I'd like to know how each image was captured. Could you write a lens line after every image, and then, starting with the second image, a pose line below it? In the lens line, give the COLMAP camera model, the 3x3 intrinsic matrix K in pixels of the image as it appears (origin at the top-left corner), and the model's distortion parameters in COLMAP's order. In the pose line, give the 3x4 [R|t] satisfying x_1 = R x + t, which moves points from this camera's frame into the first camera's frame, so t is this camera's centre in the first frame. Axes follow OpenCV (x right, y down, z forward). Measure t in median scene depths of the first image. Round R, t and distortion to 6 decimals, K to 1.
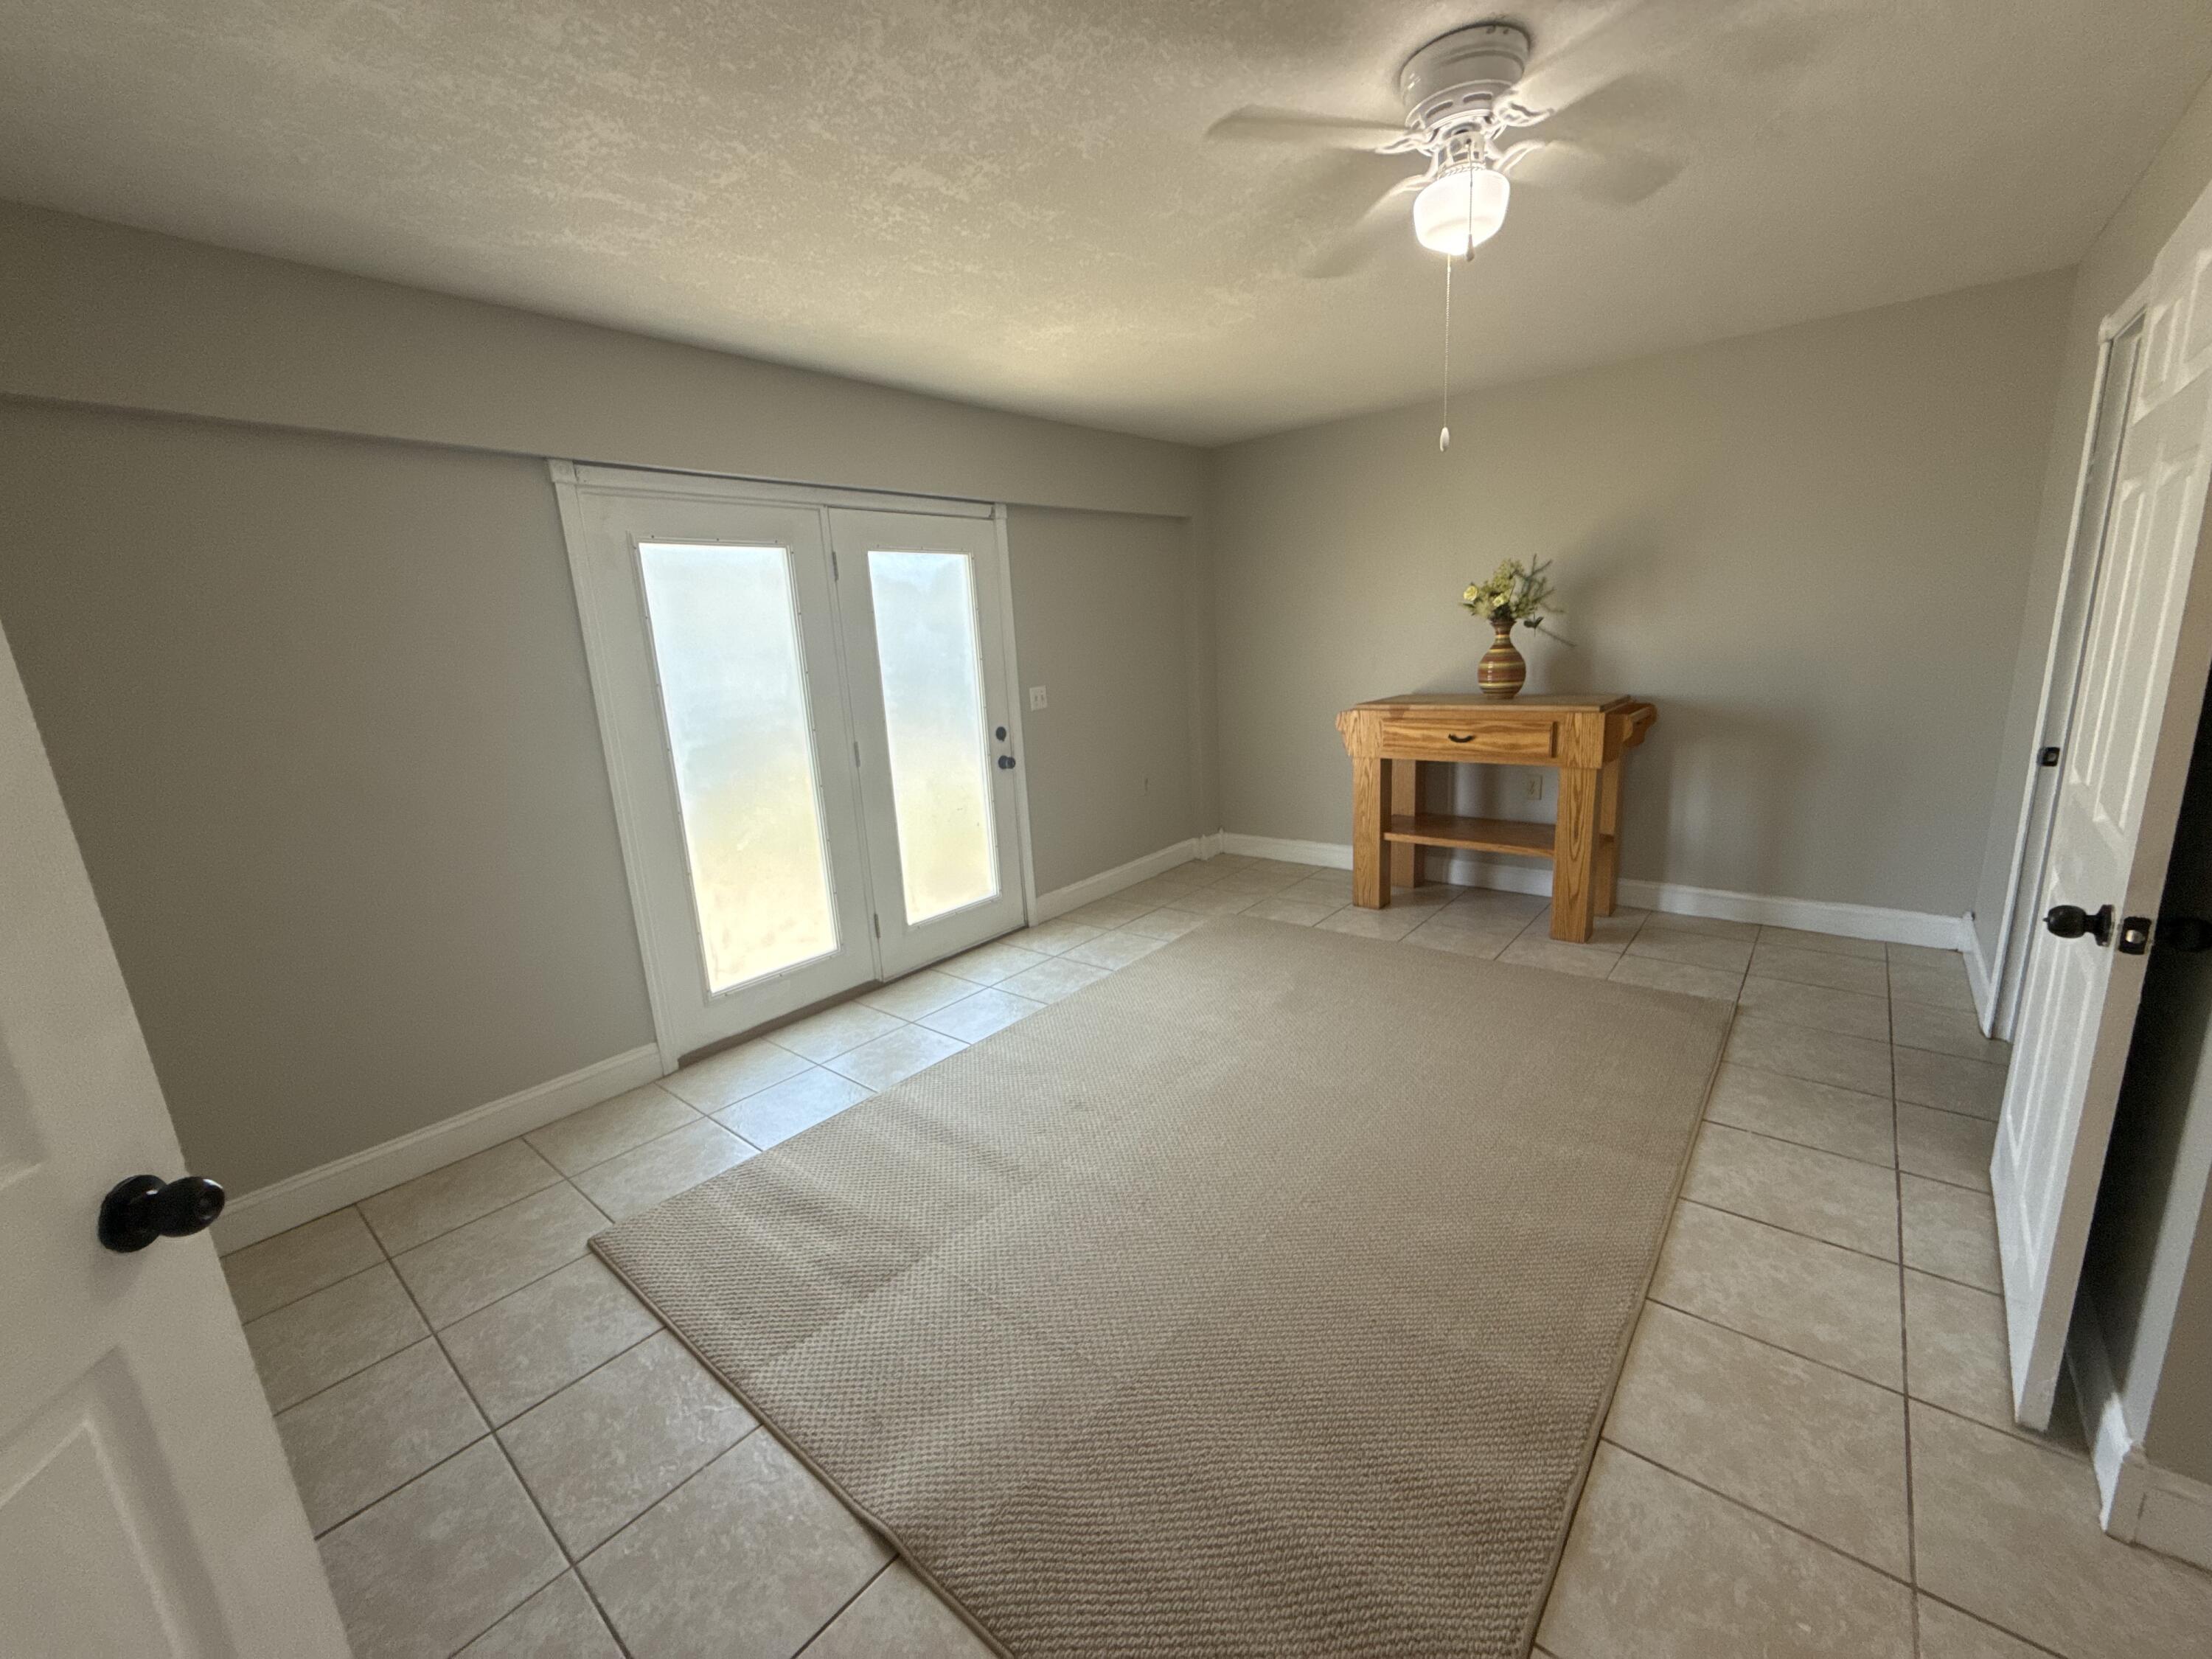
lens RADIAL K [[886.1, 0, 1092.2], [0, 886.1, 823.0], [0, 0, 1]] dist [0.002329, 0.000395]
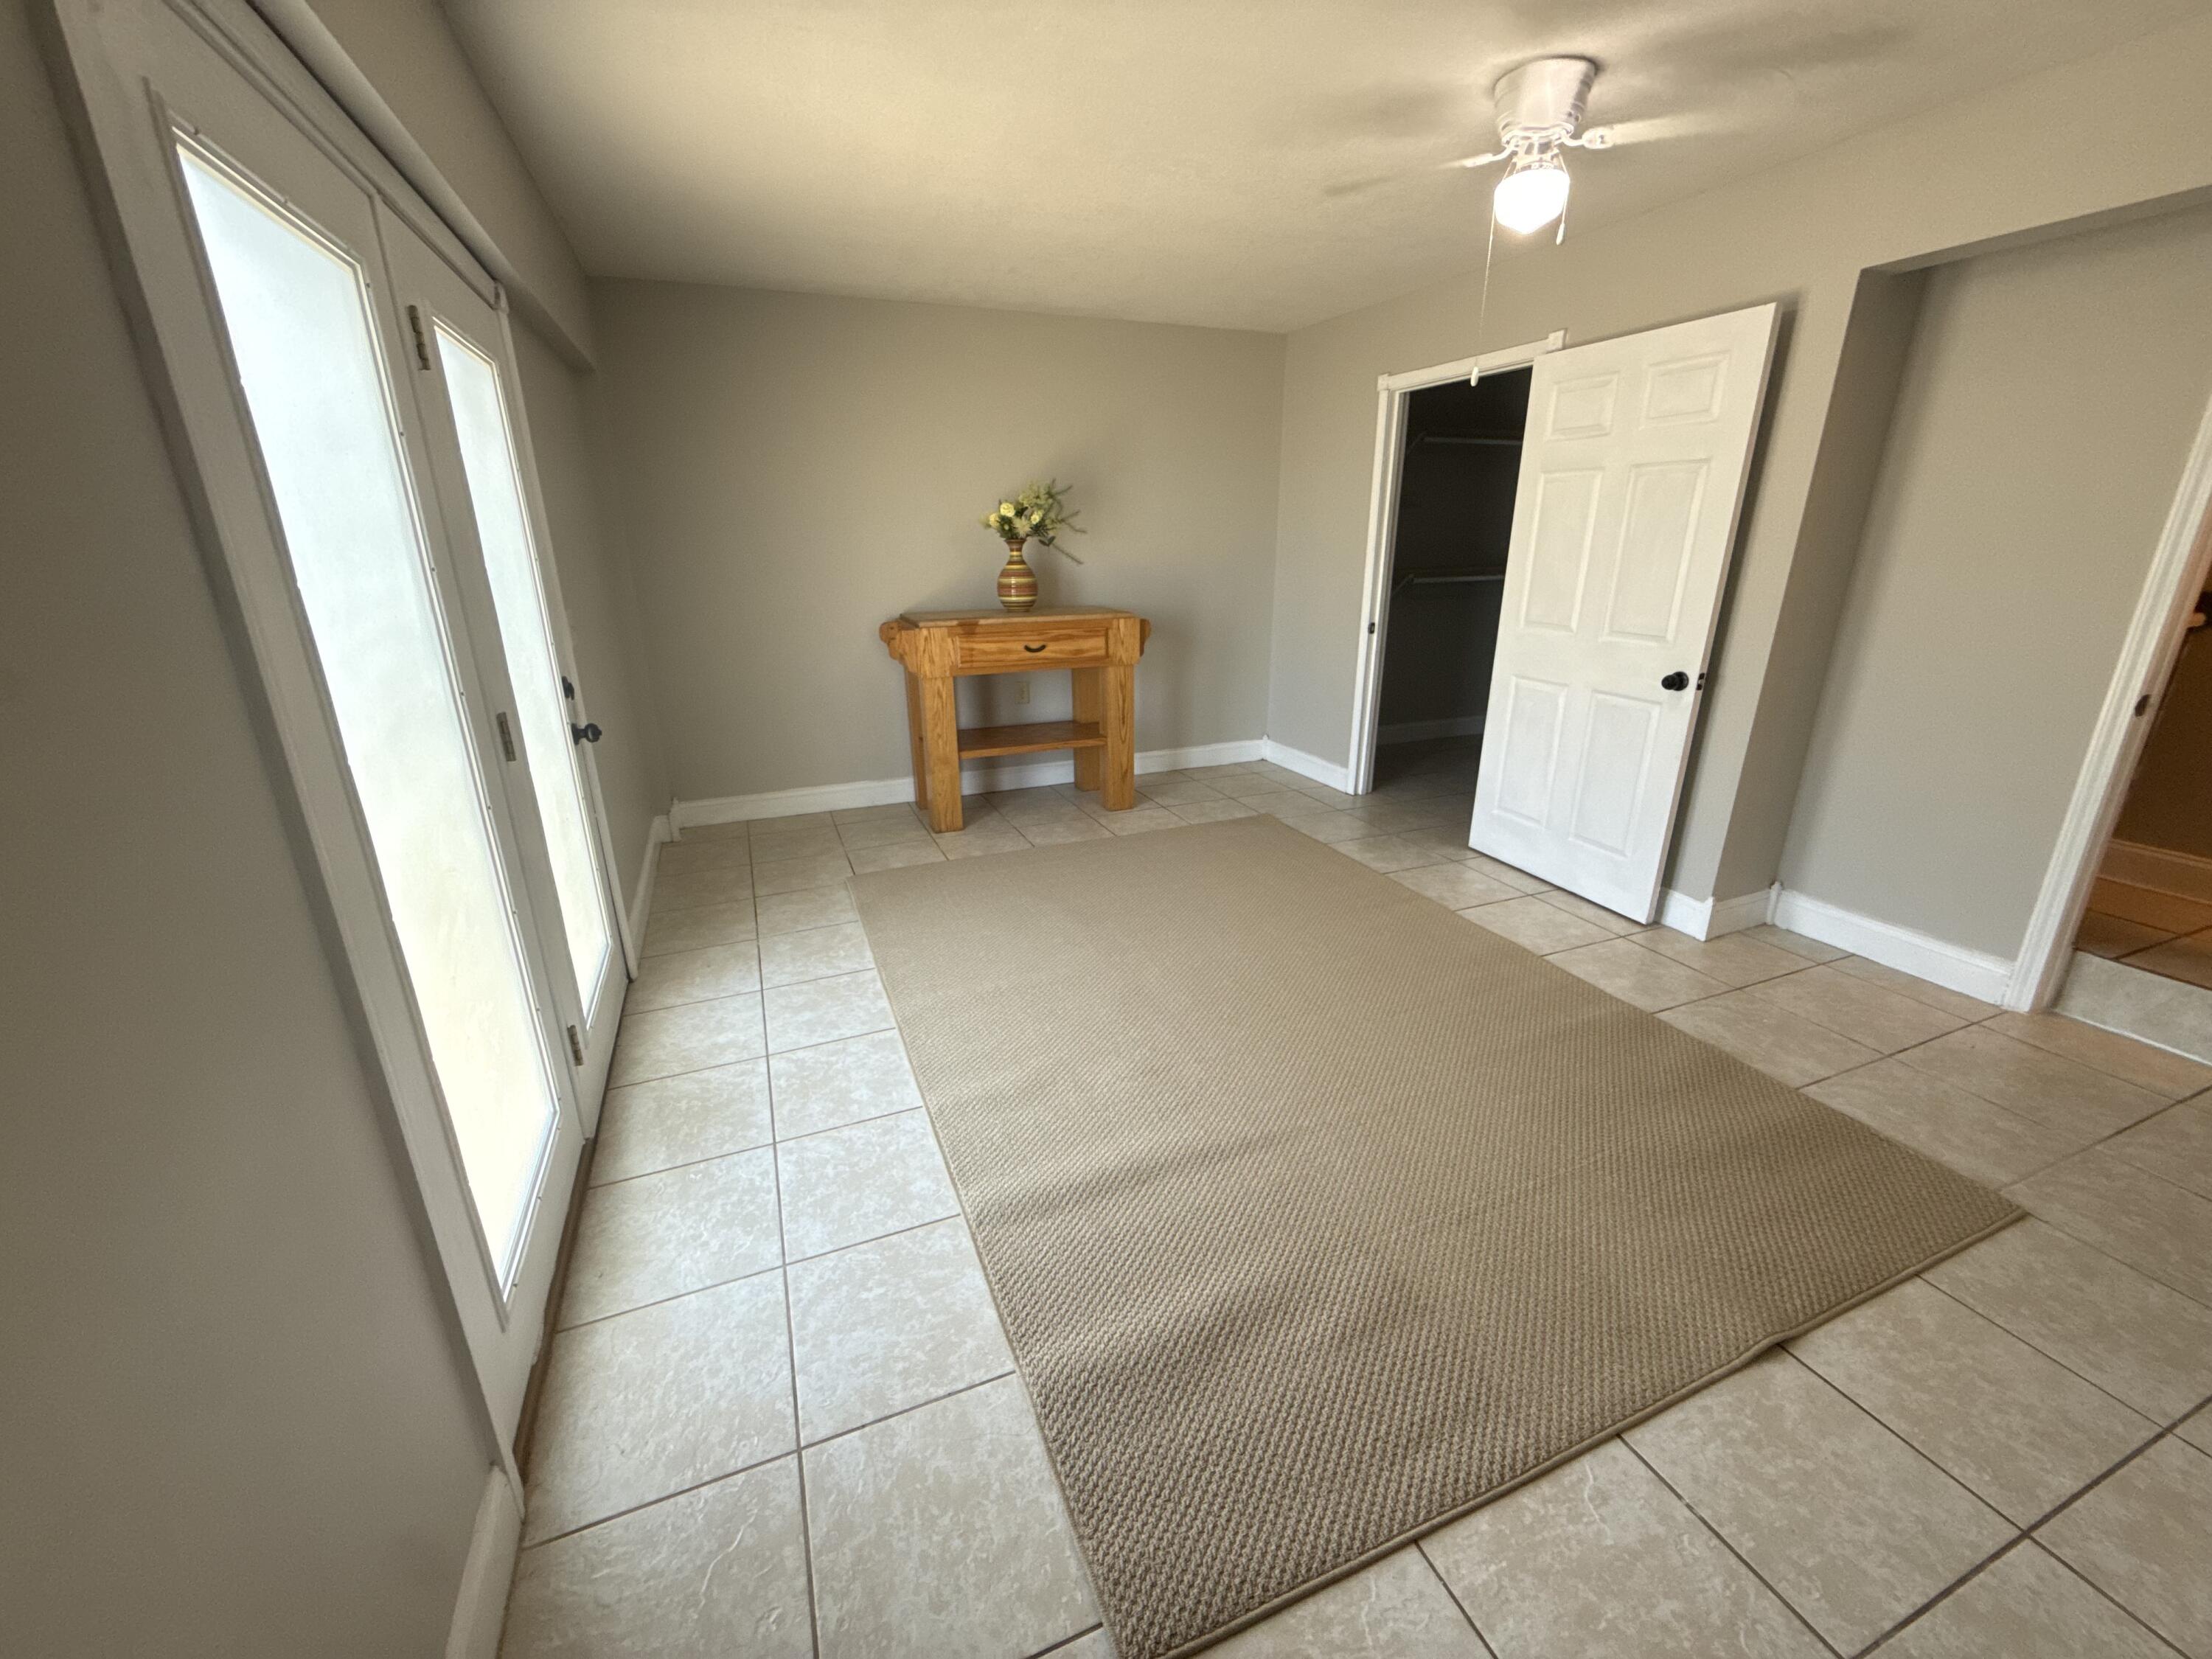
lens RADIAL K [[886.1, 0, 1101.1], [0, 886.1, 835.3], [0, 0, 1]] dist [0.002329, 0.000395]
pose [[0.456460, -0.235510, 0.858009, -0.529354], [0.171174, 0.969562, 0.175065, -0.051112], [-0.873123, 0.066959, 0.482880, 0.435871]]
